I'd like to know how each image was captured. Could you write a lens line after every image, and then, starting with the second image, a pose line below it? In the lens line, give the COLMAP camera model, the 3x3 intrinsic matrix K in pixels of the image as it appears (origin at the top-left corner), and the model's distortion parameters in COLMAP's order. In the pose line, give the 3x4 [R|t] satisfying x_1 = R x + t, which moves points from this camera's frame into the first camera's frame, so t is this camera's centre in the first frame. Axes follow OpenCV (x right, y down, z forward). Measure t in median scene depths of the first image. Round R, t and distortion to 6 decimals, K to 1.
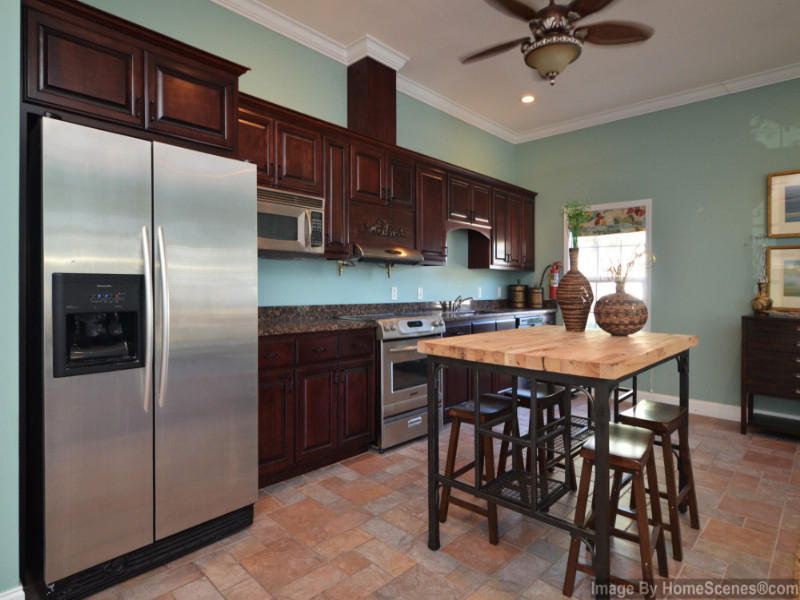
lens RADIAL K [[447.0, 0, 400.0], [0, 447.0, 300.0], [0, 0, 1]] dist [0.001377, 0.000105]
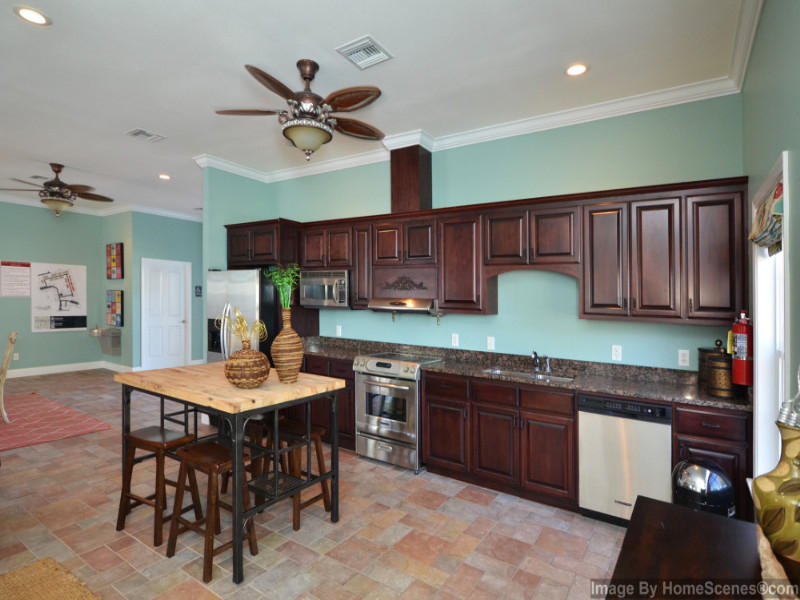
lens RADIAL K [[429.8, 0, 400.0], [0, 429.8, 300.0], [0, 0, 1]] dist [0.000048, 0.000006]
pose [[0.175047, -0.004240, -0.984551, 1.191482], [-0.060031, 0.998084, -0.014972, -0.106100], [0.982728, 0.061725, 0.174457, 0.841708]]
